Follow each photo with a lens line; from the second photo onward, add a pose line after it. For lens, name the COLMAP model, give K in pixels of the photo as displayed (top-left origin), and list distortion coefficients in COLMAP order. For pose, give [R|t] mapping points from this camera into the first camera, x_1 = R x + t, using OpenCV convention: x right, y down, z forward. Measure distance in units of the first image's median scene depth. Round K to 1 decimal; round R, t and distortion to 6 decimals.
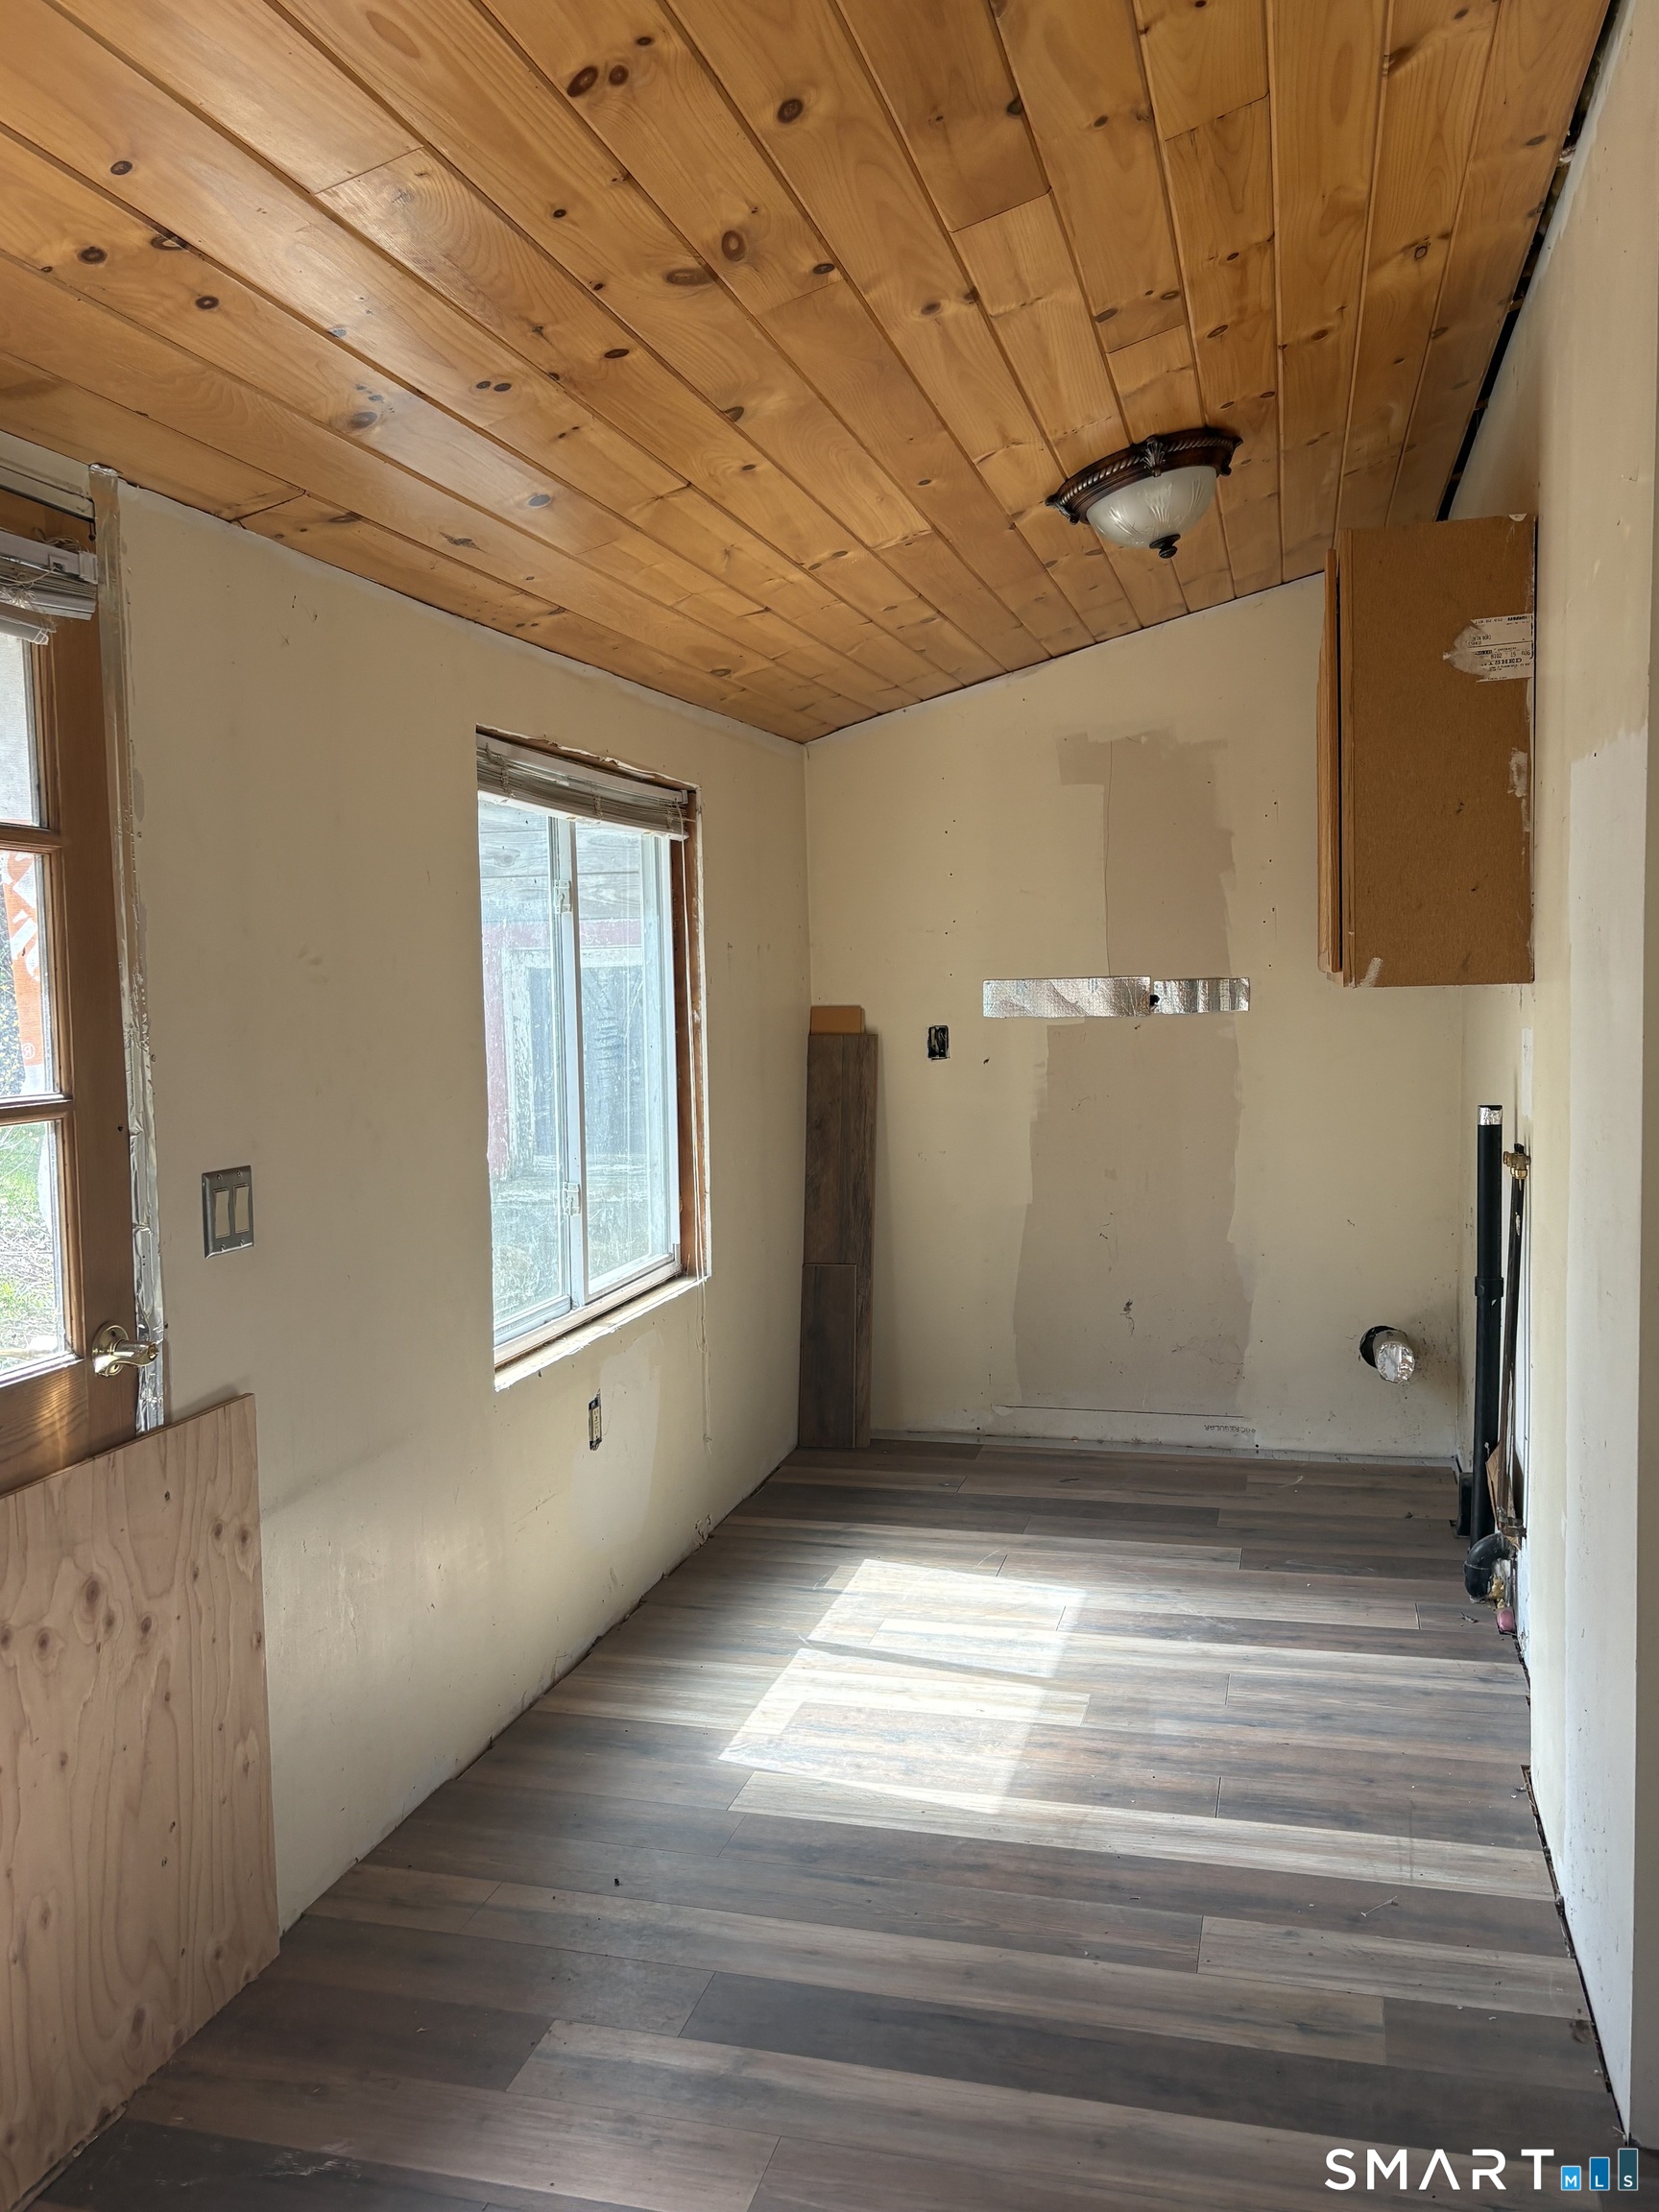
lens RADIAL K [[1764.8, 0, 832.9], [0, 1764.8, 1107.7], [0, 0, 1]] dist [0.022790, -0.030571]
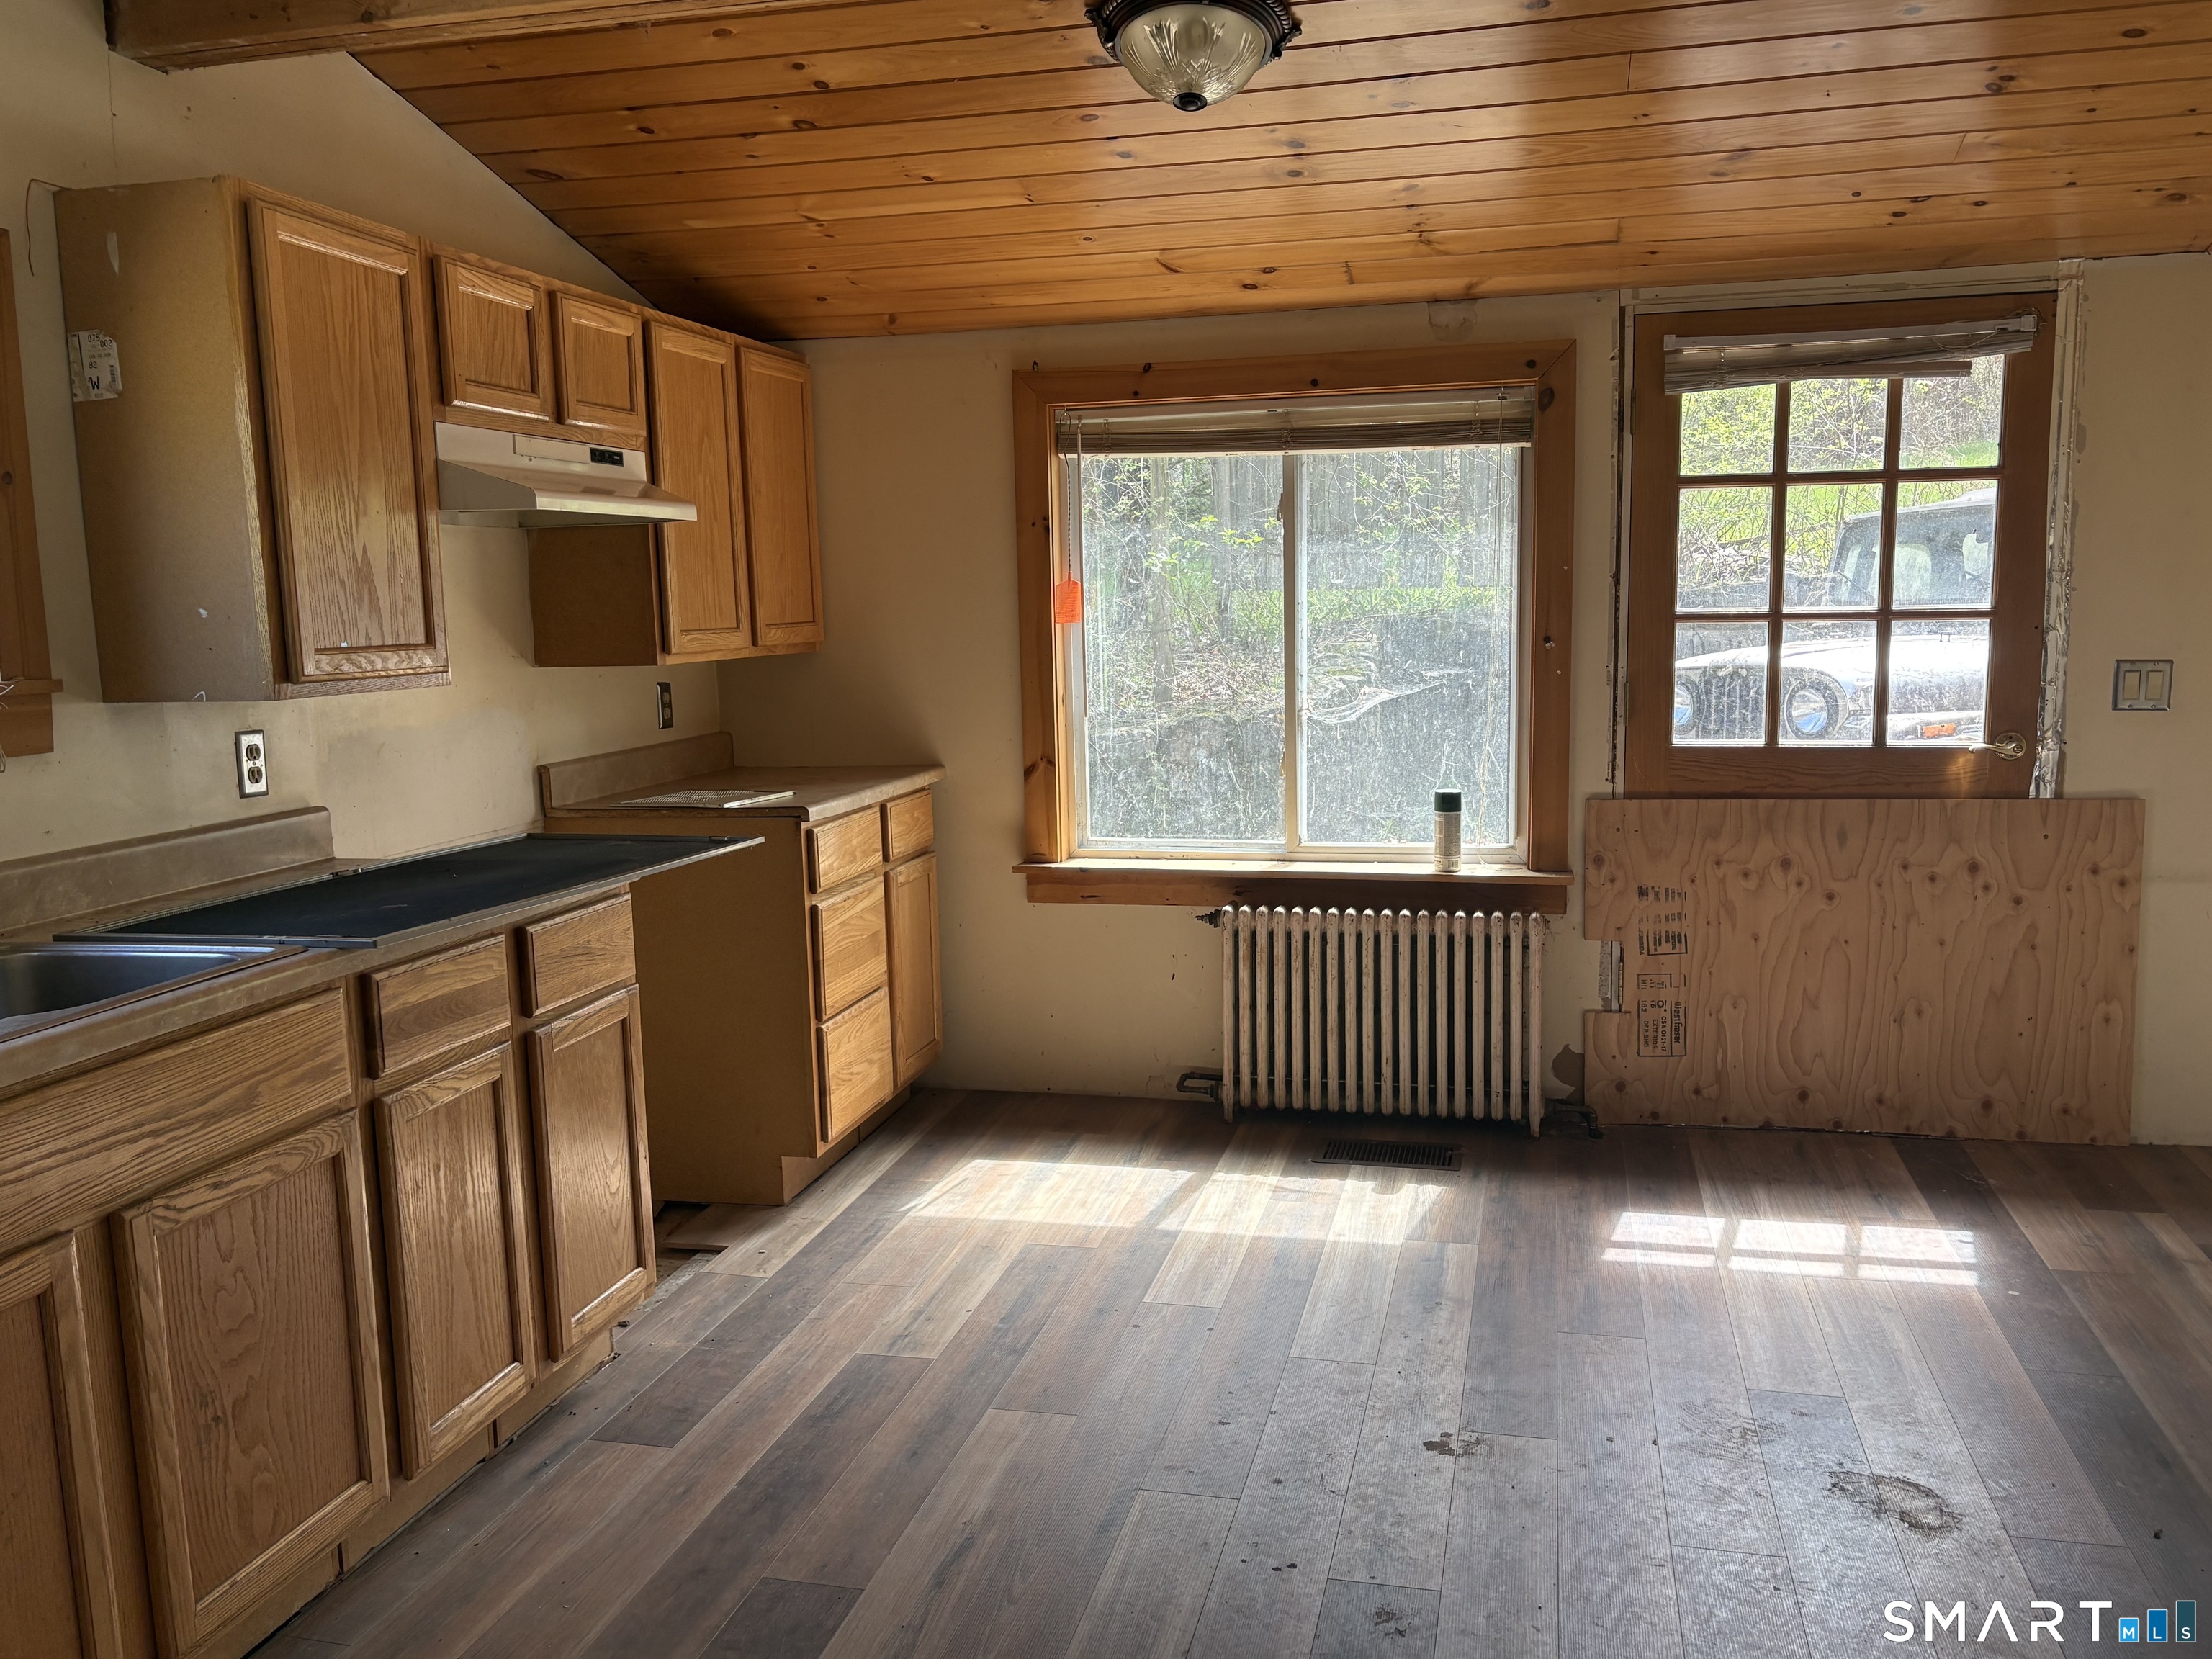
lens RADIAL K [[1764.8, 0, 1112.2], [0, 1764.8, 834.5], [0, 0, 1]] dist [0.022790, -0.030571]
pose [[0.015351, 0.160862, -0.986858, 1.398149], [-0.050312, 0.985848, 0.159914, -0.021924], [0.998616, 0.047196, 0.023227, 0.015280]]
